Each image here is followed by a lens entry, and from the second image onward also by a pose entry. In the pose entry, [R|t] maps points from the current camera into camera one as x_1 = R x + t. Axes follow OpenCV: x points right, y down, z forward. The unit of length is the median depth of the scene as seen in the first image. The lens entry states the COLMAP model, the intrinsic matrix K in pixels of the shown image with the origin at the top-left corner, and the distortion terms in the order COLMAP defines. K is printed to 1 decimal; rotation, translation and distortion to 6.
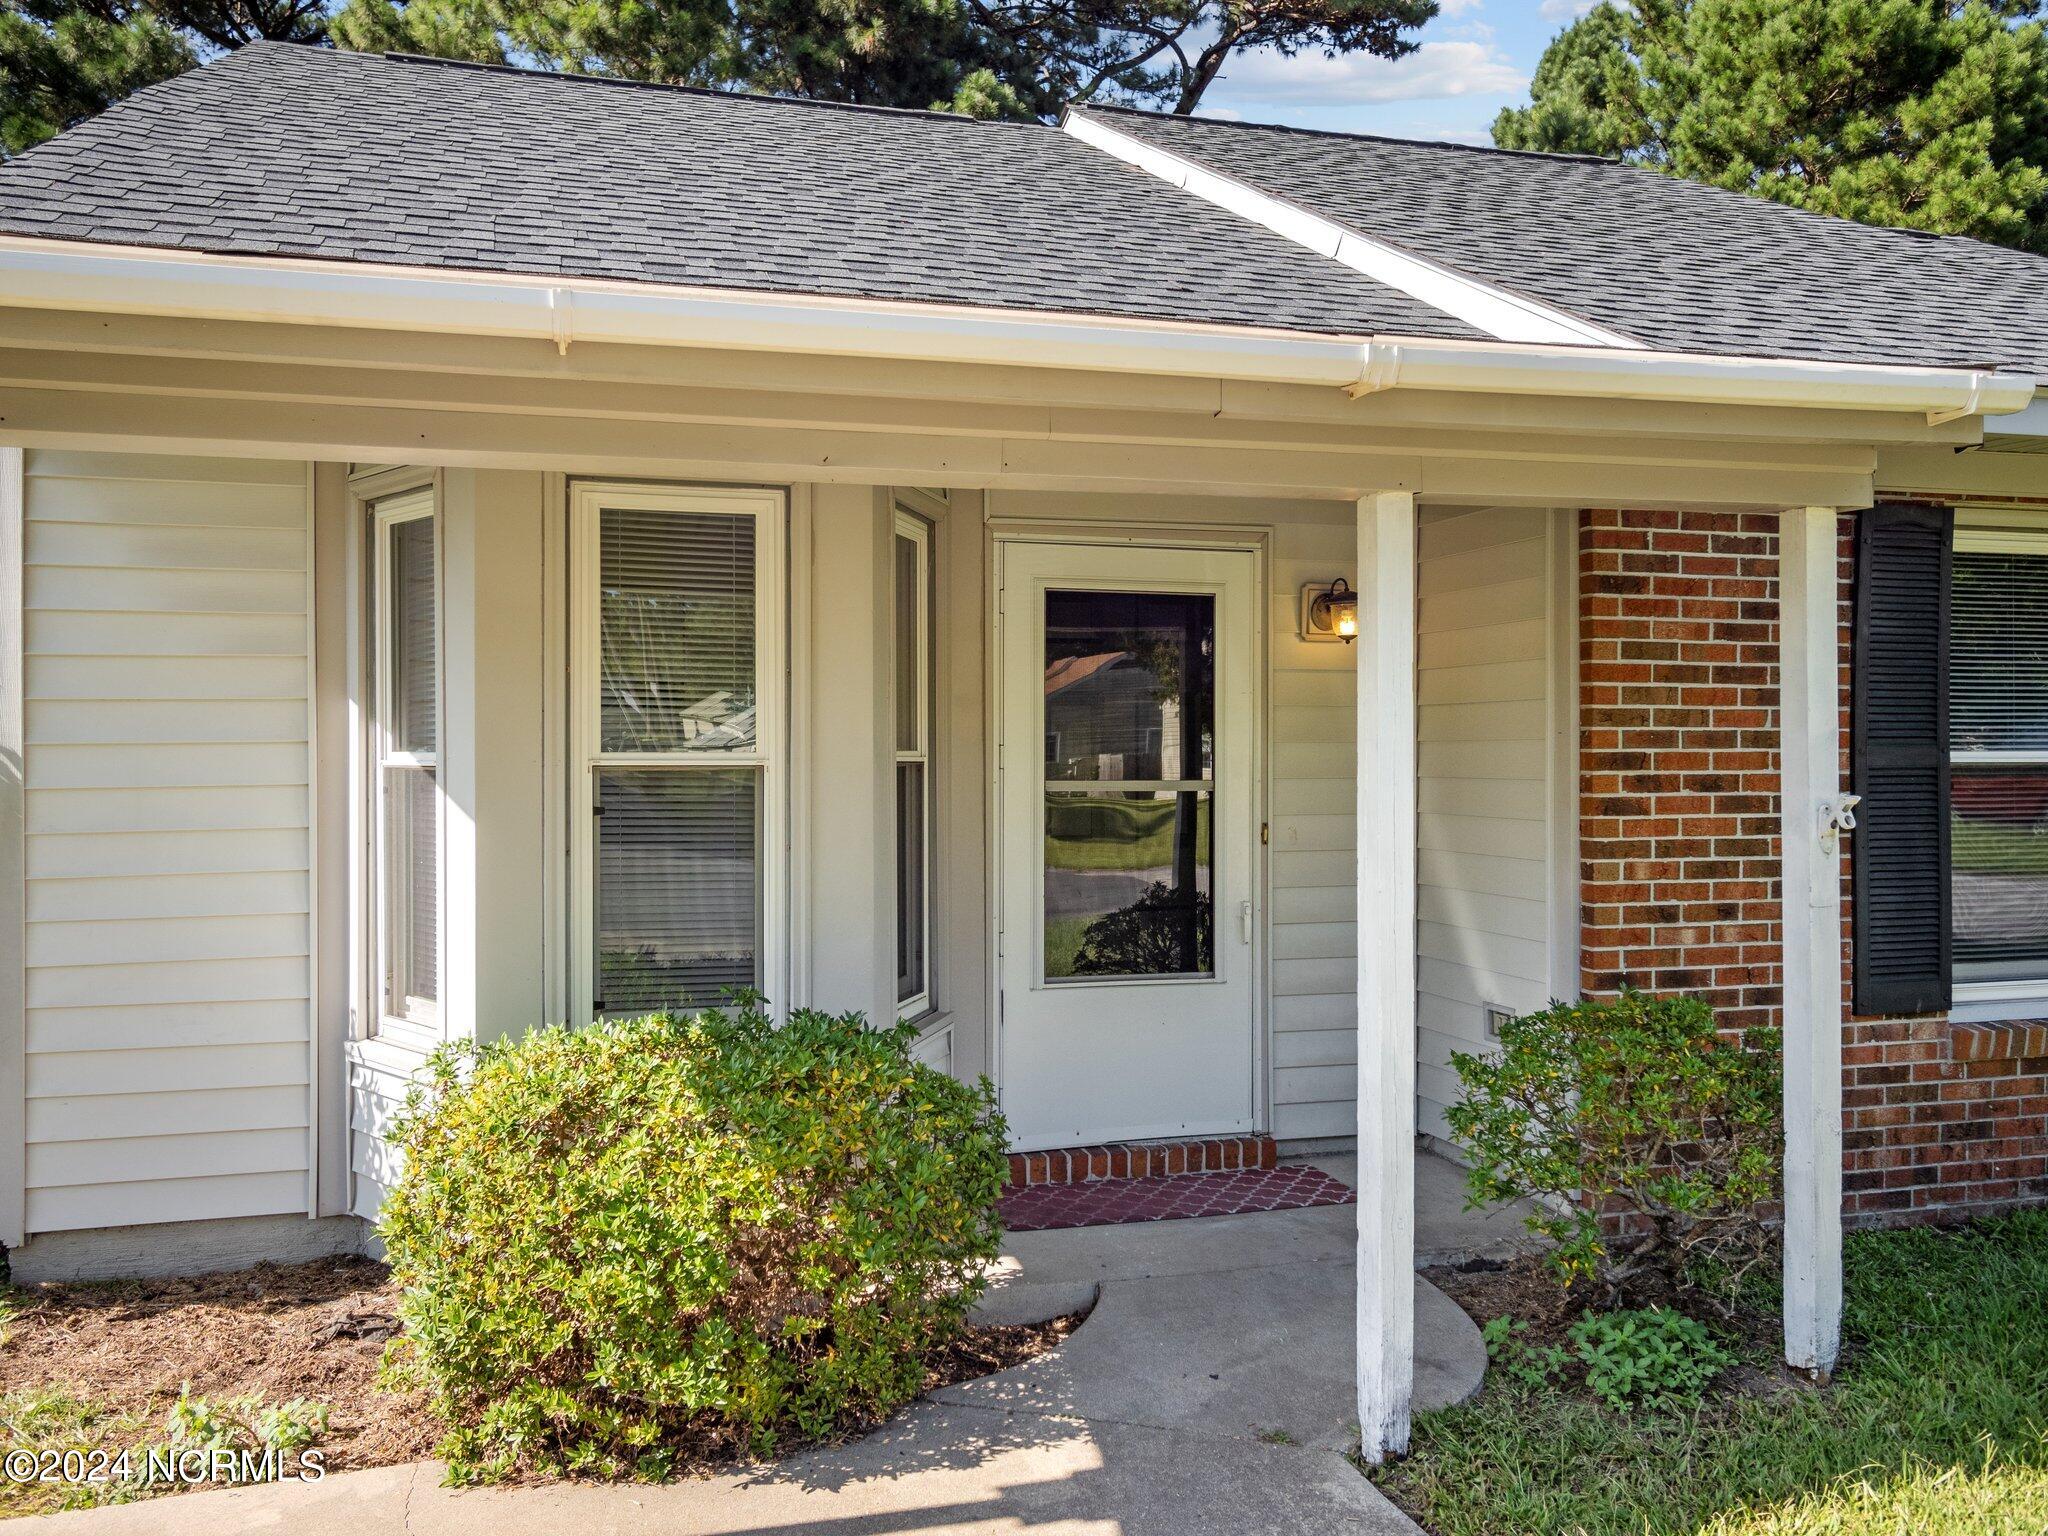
lens RADIAL K [[1619.8, 0, 1027.3], [0, 1619.8, 764.0], [0, 0, 1]] dist [0.020502, 0.007551]
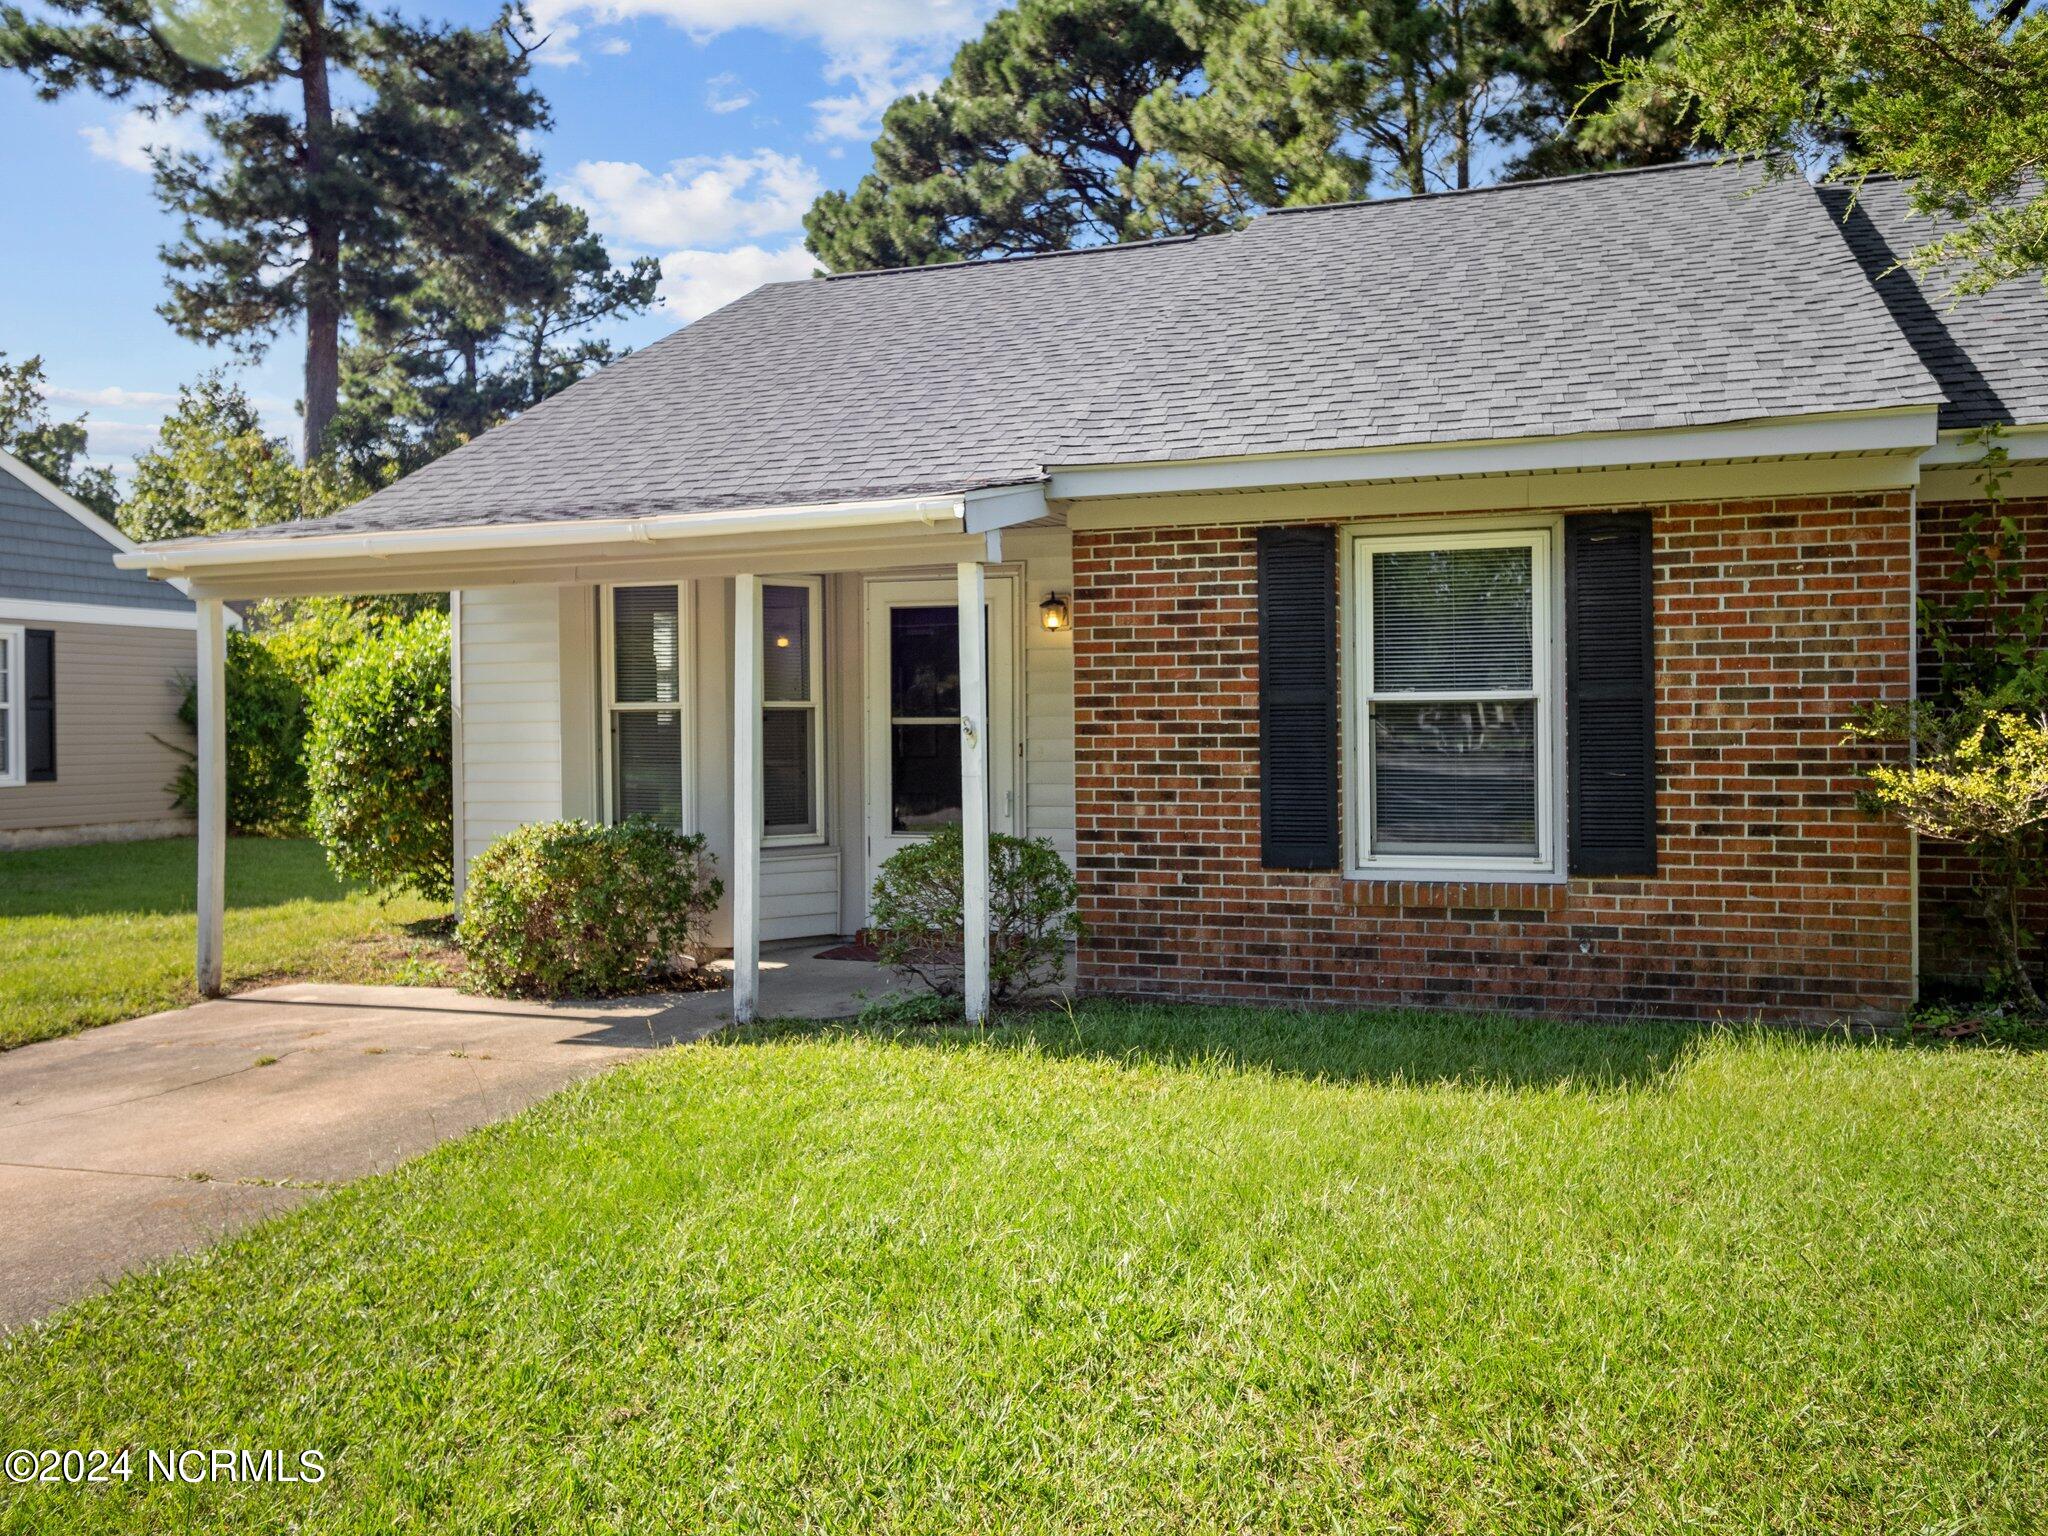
lens RADIAL K [[1619.8, 0, 1019.6], [0, 1619.8, 765.4], [0, 0, 1]] dist [0.020502, 0.007551]
pose [[0.820888, 0.009589, -0.571008, 1.217154], [0.000180, 0.999855, 0.017050, 0.033980], [0.571089, -0.014099, 0.820767, -0.379244]]
